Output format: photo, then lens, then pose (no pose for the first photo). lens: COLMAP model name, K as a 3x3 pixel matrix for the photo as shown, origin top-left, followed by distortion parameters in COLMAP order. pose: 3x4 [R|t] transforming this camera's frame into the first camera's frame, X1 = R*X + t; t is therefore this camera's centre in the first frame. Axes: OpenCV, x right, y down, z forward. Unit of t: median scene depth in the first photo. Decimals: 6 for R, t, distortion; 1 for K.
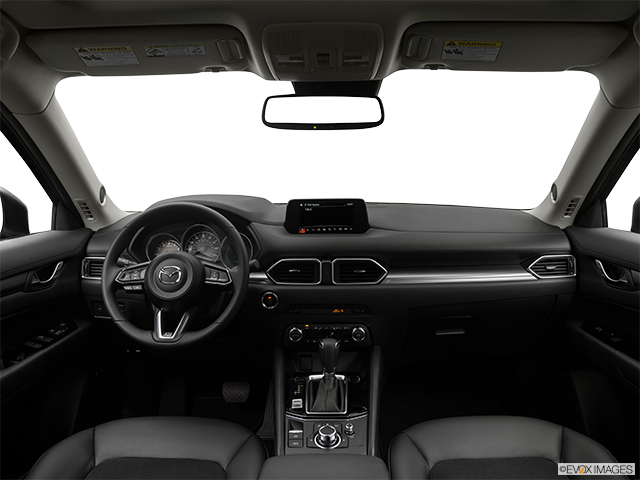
lens RADIAL K [[494.0, 0, 320.5], [0, 494.0, 237.9], [0, 0, 1]] dist [-0.085125, 0.015836]
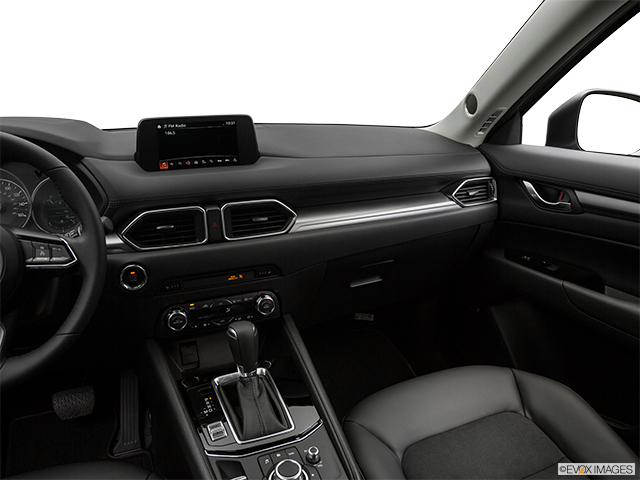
lens RADIAL K [[494.0, 0, 320.5], [0, 494.0, 239.8], [0, 0, 1]] dist [-0.085125, 0.015836]
pose [[0.906031, -0.115655, 0.407102, -0.132996], [0.056372, 0.986343, 0.154754, -0.006612], [-0.419440, -0.117263, 0.900177, 0.321432]]
